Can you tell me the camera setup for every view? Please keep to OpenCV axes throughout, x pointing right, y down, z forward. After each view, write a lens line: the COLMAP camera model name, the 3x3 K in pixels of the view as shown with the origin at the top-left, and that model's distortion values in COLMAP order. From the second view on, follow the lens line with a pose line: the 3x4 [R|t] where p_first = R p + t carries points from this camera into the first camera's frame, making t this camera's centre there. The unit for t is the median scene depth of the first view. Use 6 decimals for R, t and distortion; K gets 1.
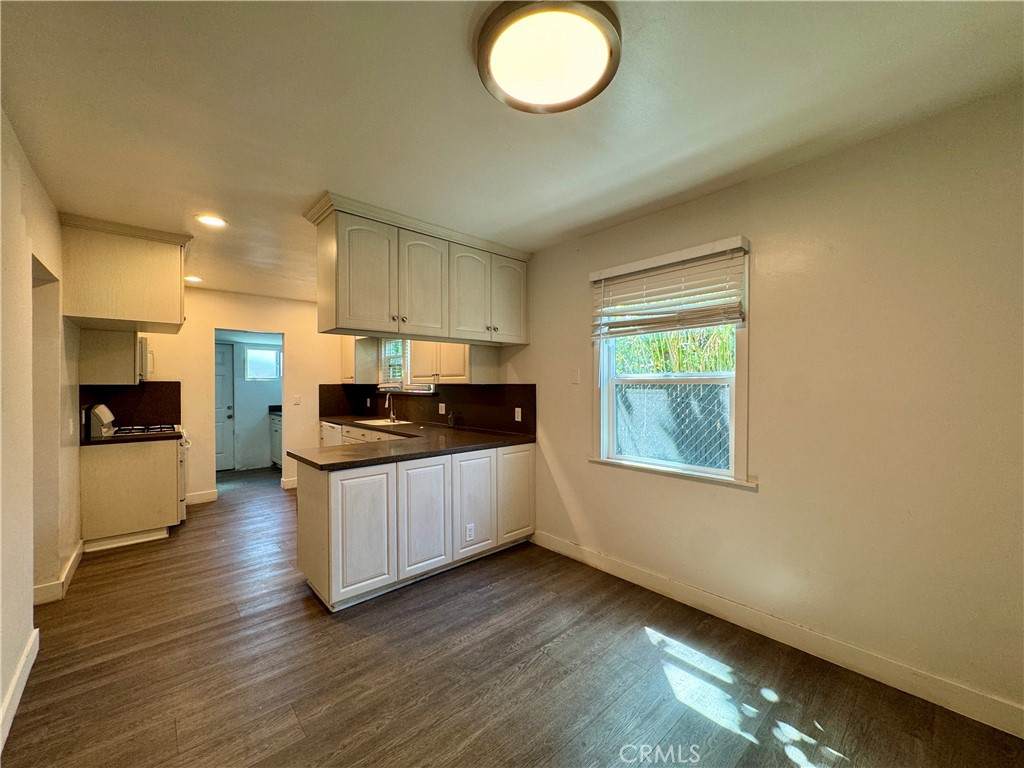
lens RADIAL K [[410.9, 0, 512.6], [0, 410.9, 385.4], [0, 0, 1]] dist [-0.002880, 0.000985]
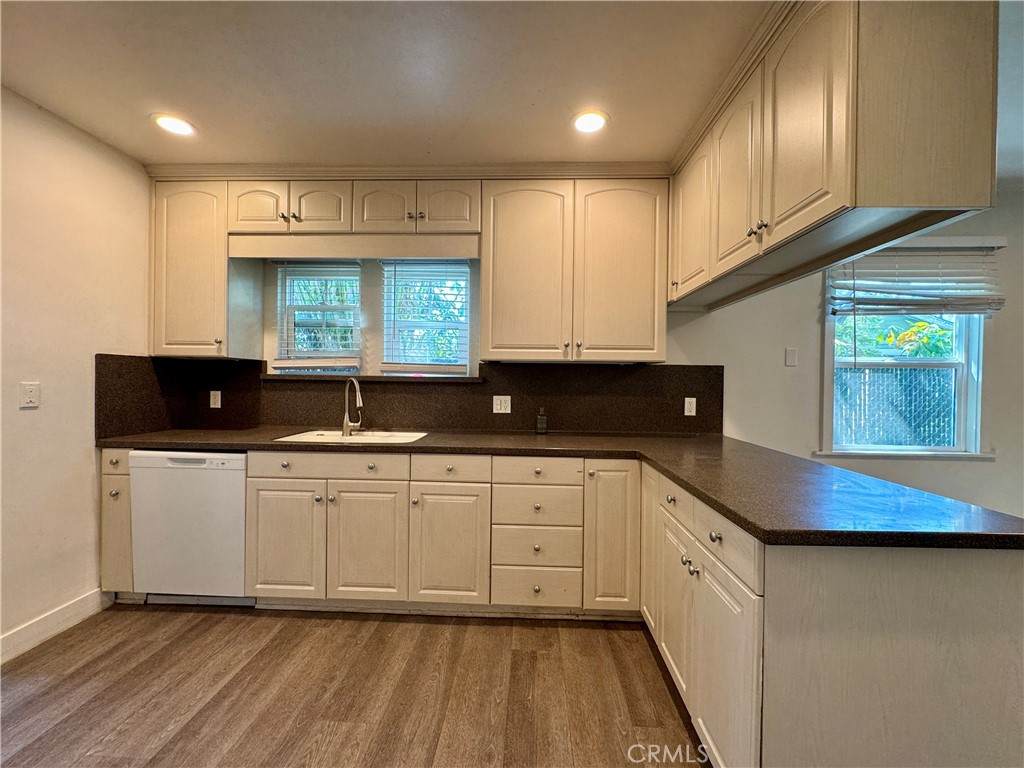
lens RADIAL K [[410.9, 0, 510.0], [0, 410.9, 378.8], [0, 0, 1]] dist [-0.002880, 0.000985]
pose [[0.702807, 0.005670, 0.711358, -0.907987], [-0.010494, 0.999942, 0.002398, 0.028714], [-0.711303, -0.009150, 0.702826, 0.886151]]
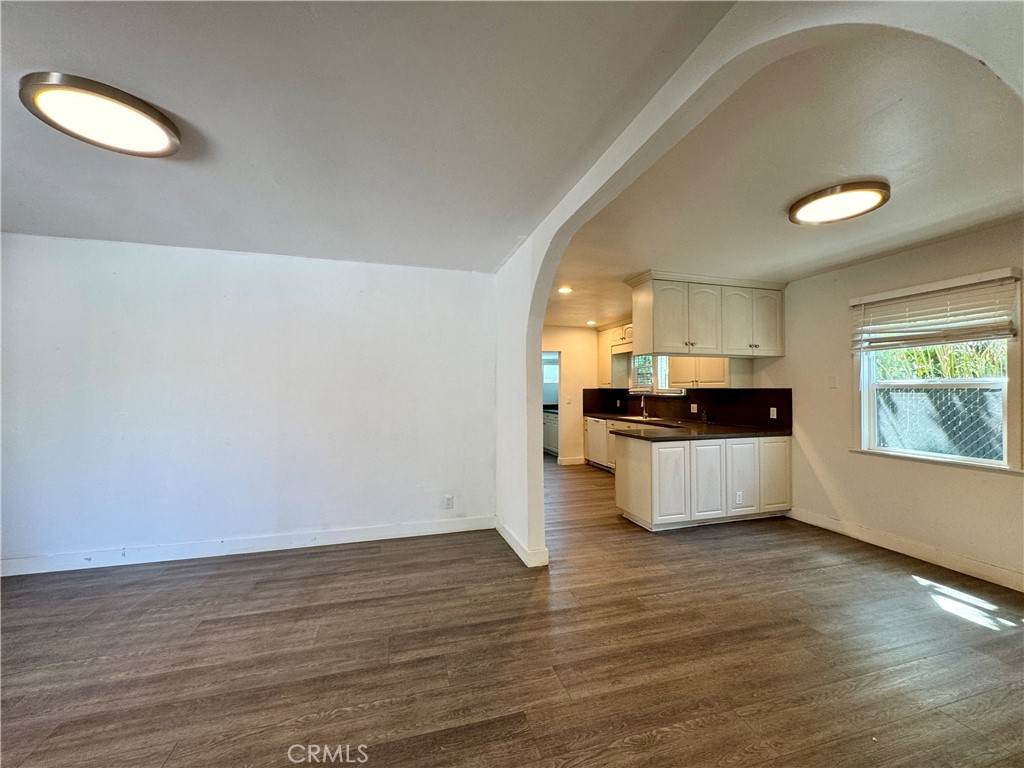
lens RADIAL K [[410.9, 0, 512.1], [0, 410.9, 383.9], [0, 0, 1]] dist [-0.002880, 0.000985]
pose [[0.900585, -0.003026, -0.434668, -0.194844], [-0.004765, 0.999847, -0.016834, 0.009624], [0.434653, 0.017232, 0.900433, -0.568285]]
